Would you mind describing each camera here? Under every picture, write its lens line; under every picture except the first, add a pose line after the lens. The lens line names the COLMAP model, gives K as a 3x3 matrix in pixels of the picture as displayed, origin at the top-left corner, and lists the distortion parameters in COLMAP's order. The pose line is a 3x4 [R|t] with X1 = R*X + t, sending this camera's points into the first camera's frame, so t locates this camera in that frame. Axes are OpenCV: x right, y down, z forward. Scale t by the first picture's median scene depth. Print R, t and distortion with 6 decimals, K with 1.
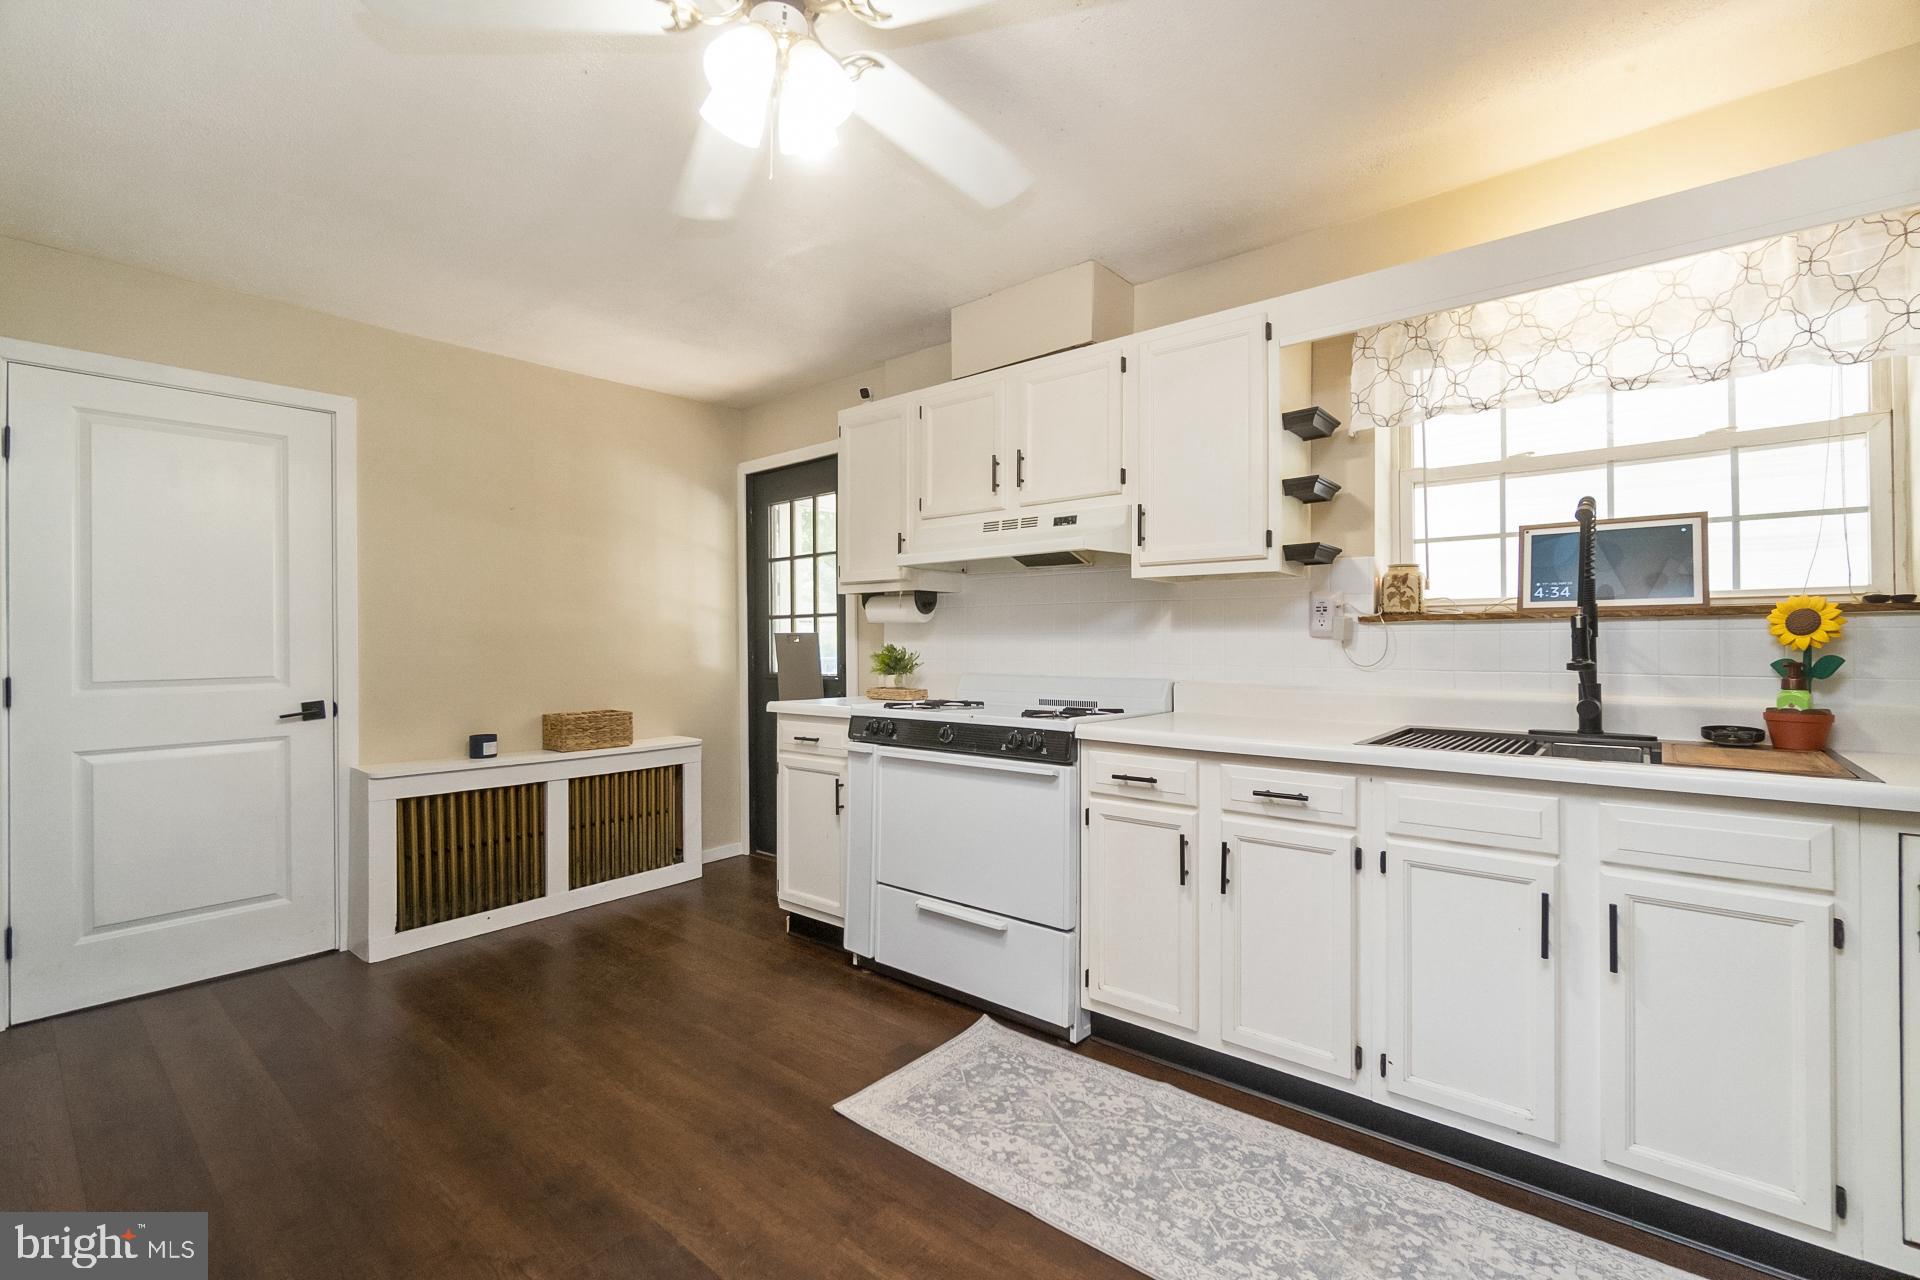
lens RADIAL K [[837.7, 0, 967.0], [0, 837.7, 636.7], [0, 0, 1]] dist [-0.000381, 0.000073]
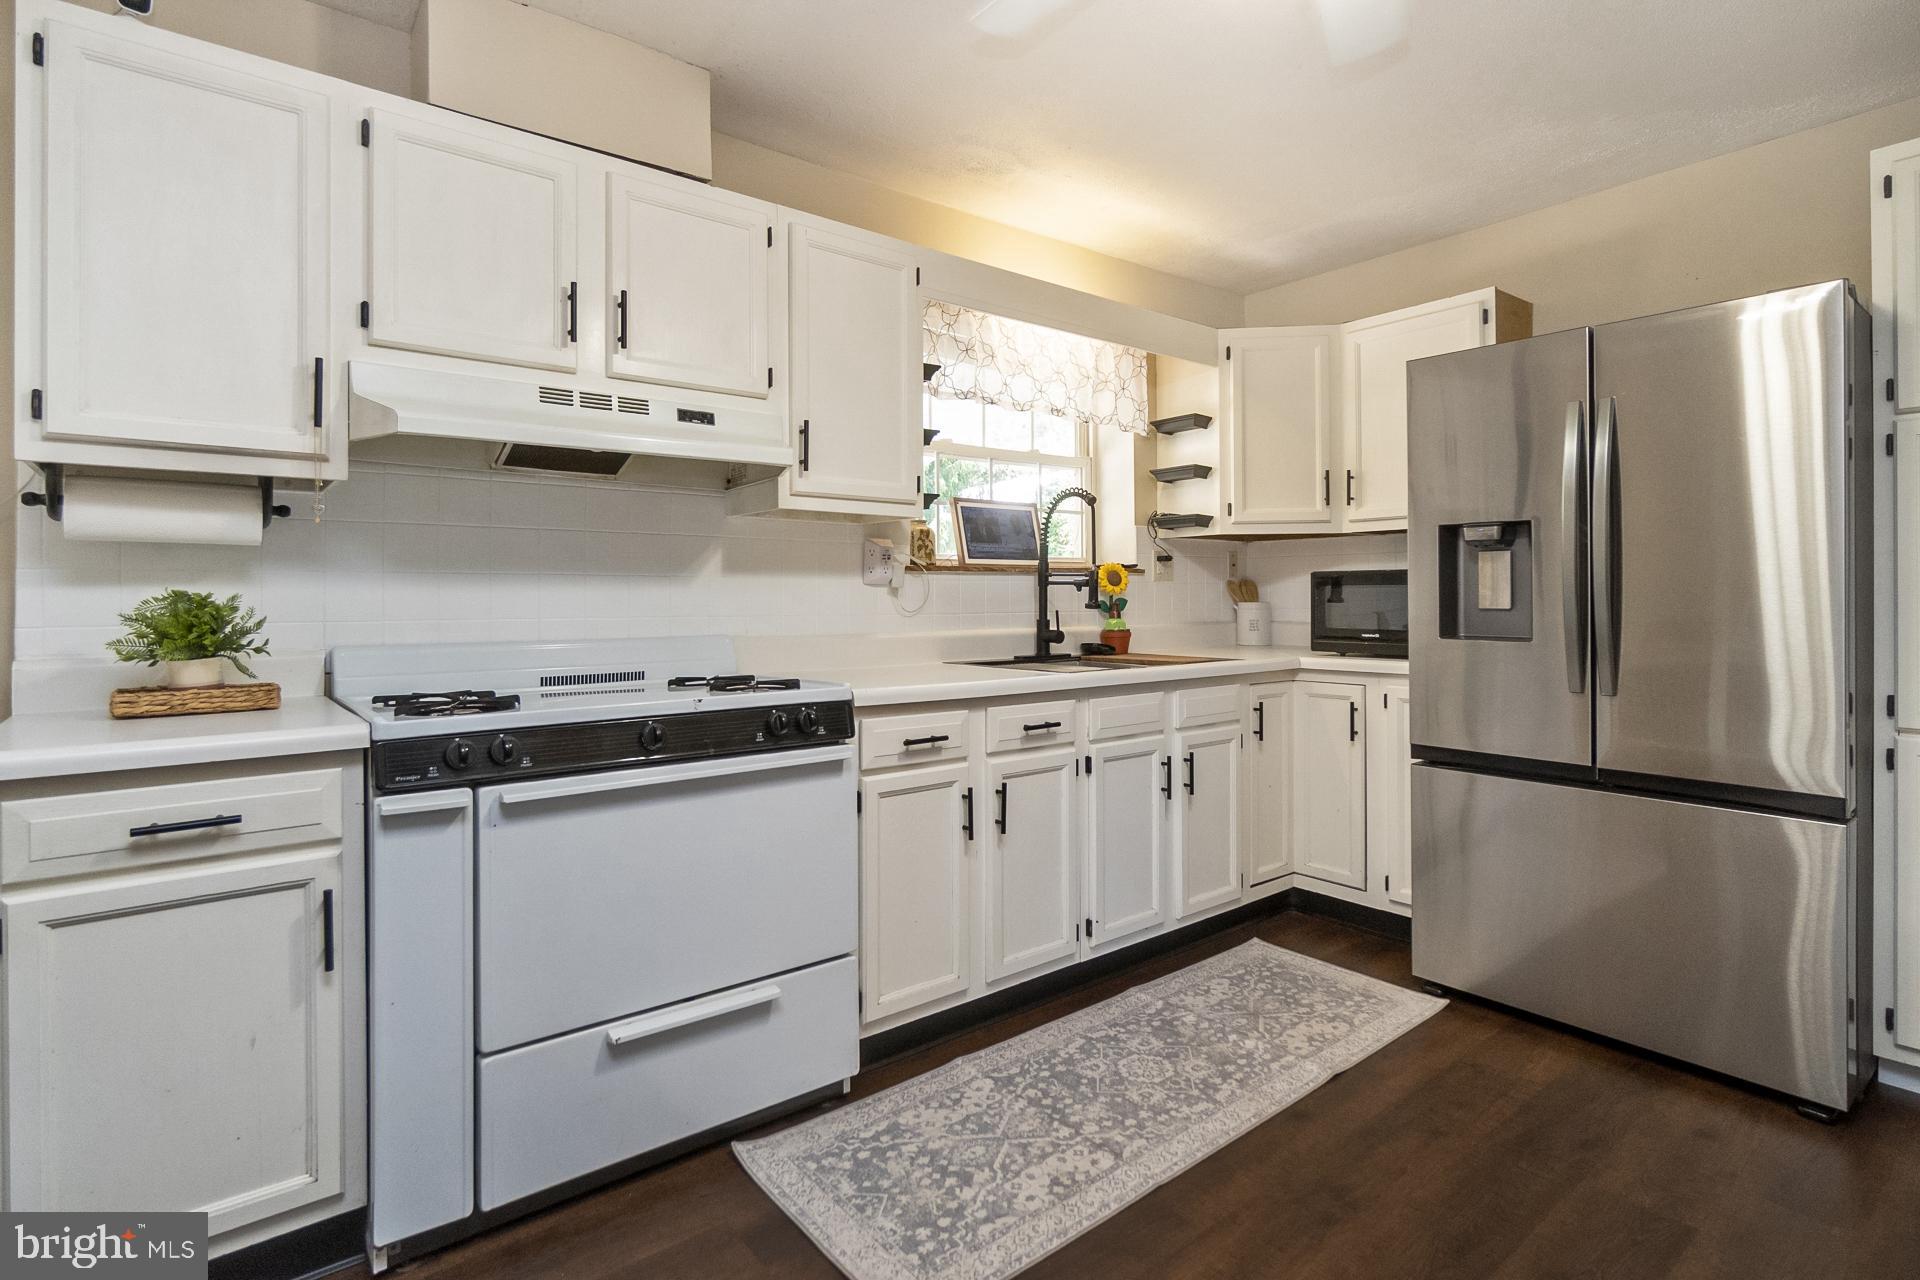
lens RADIAL K [[943.5, 0, 952.9], [0, 943.5, 594.7], [0, 0, 1]] dist [-0.001838, 0.000372]
pose [[0.204502, 0.003362, 0.978860, -0.698188], [-0.003391, 0.999991, -0.002726, 0.016058], [-0.978860, -0.002761, 0.204512, 0.693989]]
